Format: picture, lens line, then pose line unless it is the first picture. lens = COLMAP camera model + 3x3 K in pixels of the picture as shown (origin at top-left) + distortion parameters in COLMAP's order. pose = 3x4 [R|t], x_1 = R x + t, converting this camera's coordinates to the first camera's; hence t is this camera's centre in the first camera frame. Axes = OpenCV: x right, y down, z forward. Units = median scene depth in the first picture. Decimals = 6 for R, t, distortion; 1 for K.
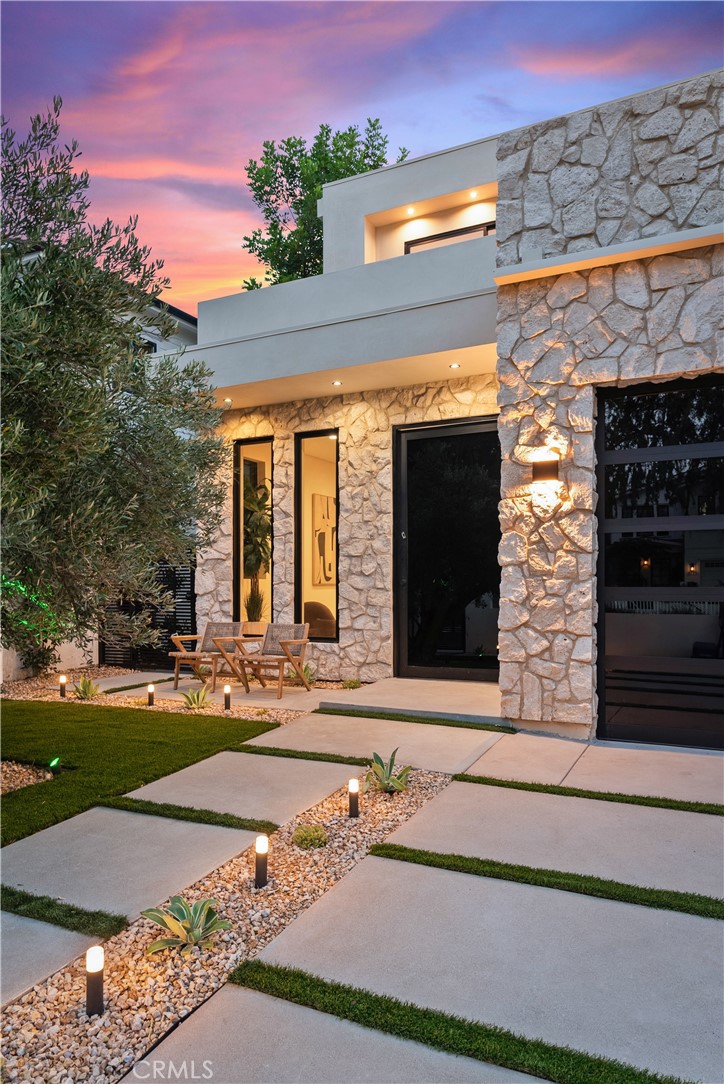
lens RADIAL K [[738.7, 0, 361.2], [0, 738.7, 611.7], [0, 0, 1]] dist [0.000759, 0.003143]
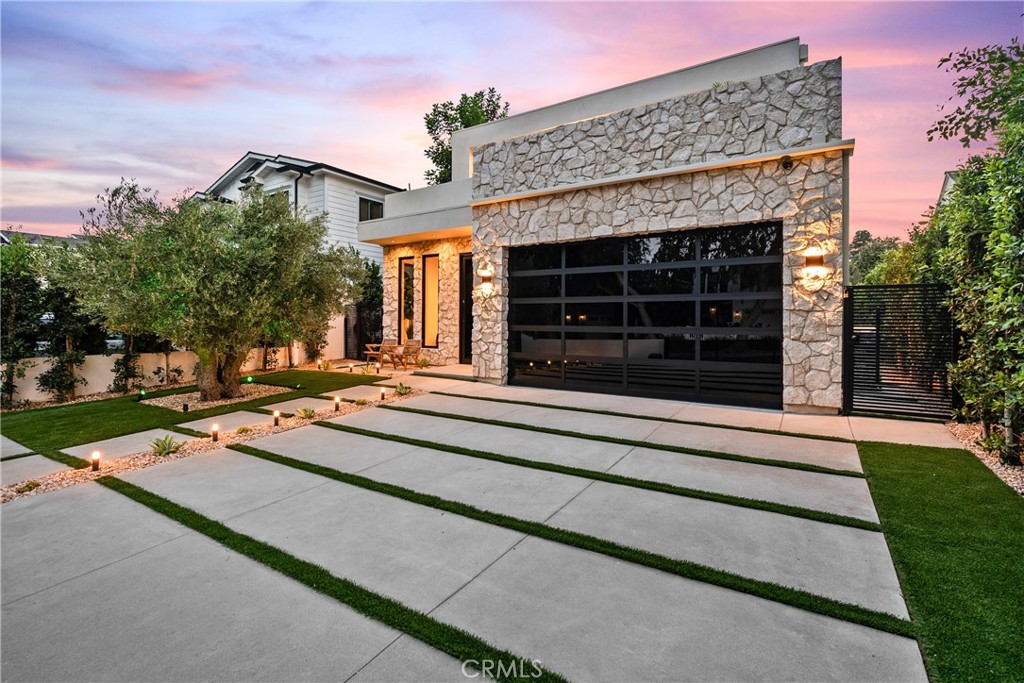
lens RADIAL K [[471.9, 0, 512.0], [0, 471.9, 341.5], [0, 0, 1]] dist [-0.000711, 0.000045]
pose [[0.995279, 0.013315, -0.096137, 0.480853], [-0.012911, 0.999905, 0.004827, 0.015113], [0.096192, -0.003563, 0.995356, -0.601503]]
